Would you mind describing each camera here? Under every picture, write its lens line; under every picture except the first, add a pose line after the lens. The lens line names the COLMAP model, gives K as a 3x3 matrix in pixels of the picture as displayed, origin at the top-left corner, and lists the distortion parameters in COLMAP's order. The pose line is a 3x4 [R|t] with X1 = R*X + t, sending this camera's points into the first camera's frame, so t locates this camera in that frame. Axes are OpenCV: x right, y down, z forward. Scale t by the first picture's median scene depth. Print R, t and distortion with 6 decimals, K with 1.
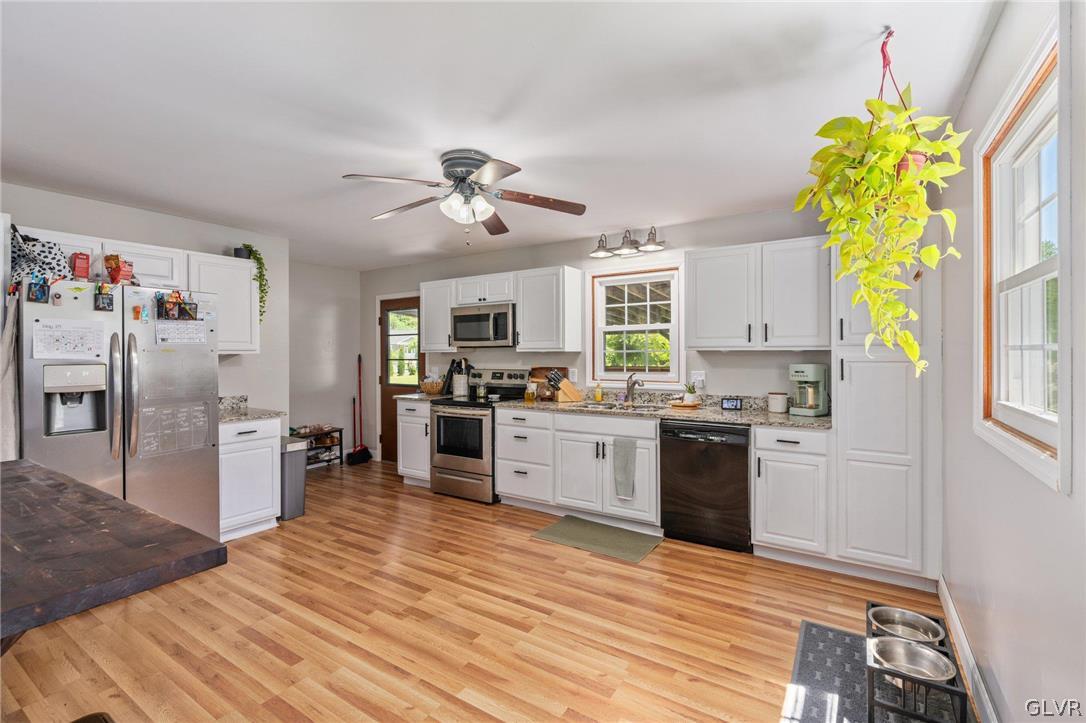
lens RADIAL K [[486.4, 0, 541.9], [0, 486.4, 355.3], [0, 0, 1]] dist [-0.003209, -0.000284]
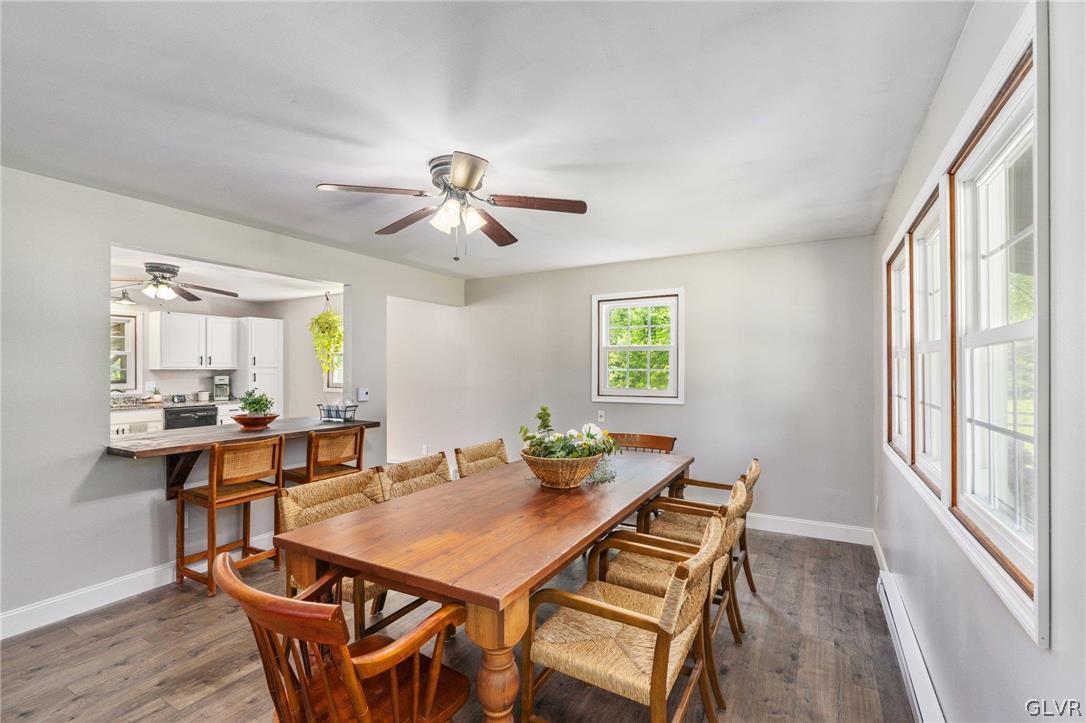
lens RADIAL K [[490.8, 0, 539.9], [0, 490.8, 366.0], [0, 0, 1]] dist [-0.000754, 0.000100]
pose [[-0.056893, 0.008993, 0.998340, -1.399700], [0.005582, 0.999947, -0.008690, 0.000440], [-0.998365, 0.005079, -0.056940, -0.217393]]
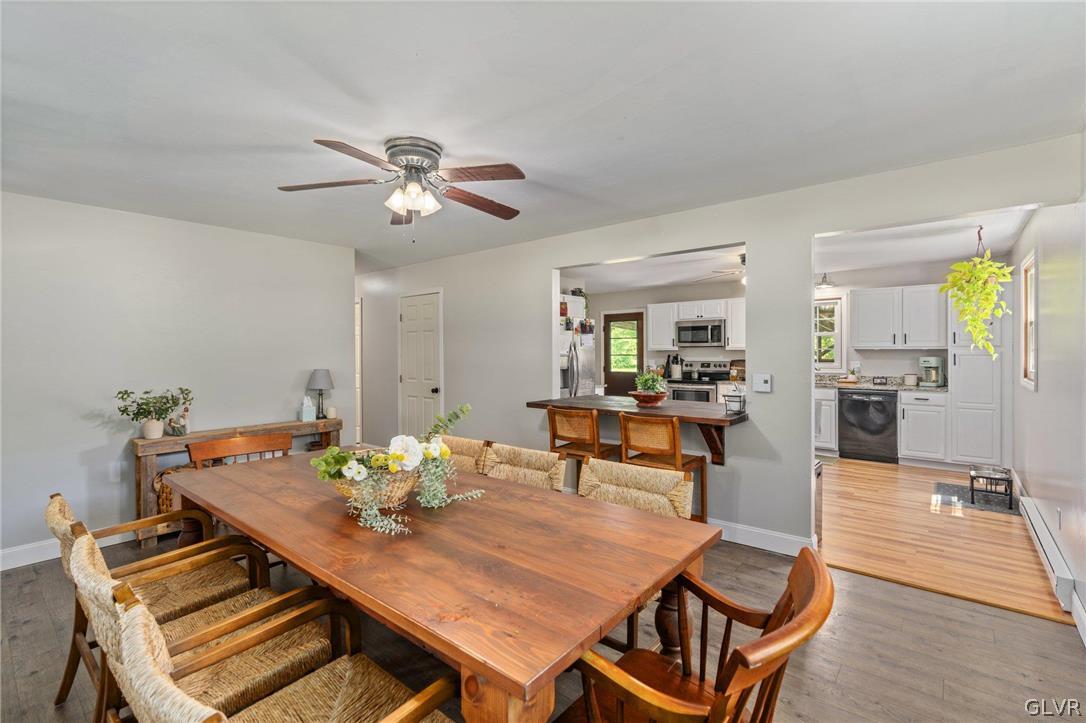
lens RADIAL K [[494.8, 0, 544.4], [0, 494.8, 354.9], [0, 0, 1]] dist [0.000296, 0.000111]
pose [[0.993840, 0.000053, -0.110824, -0.525579], [0.000464, 0.999989, 0.004639, 0.001908], [0.110823, -0.004662, 0.993829, -0.757583]]
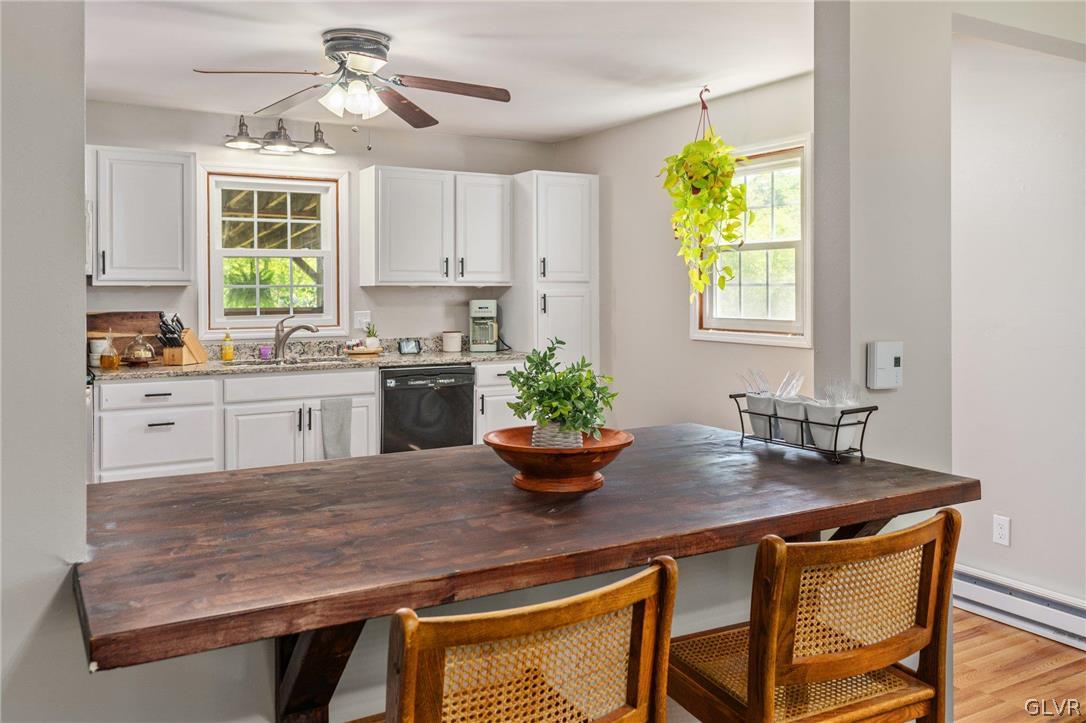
lens RADIAL K [[889.6, 0, 541.5], [0, 889.6, 295.3], [0, 0, 1]] dist [0.005309, 0.000860]
pose [[0.450265, -0.001594, 0.892893, -0.865708], [0.003873, 0.999992, -0.000167, 0.007437], [-0.892886, 0.003533, 0.450268, 0.062862]]
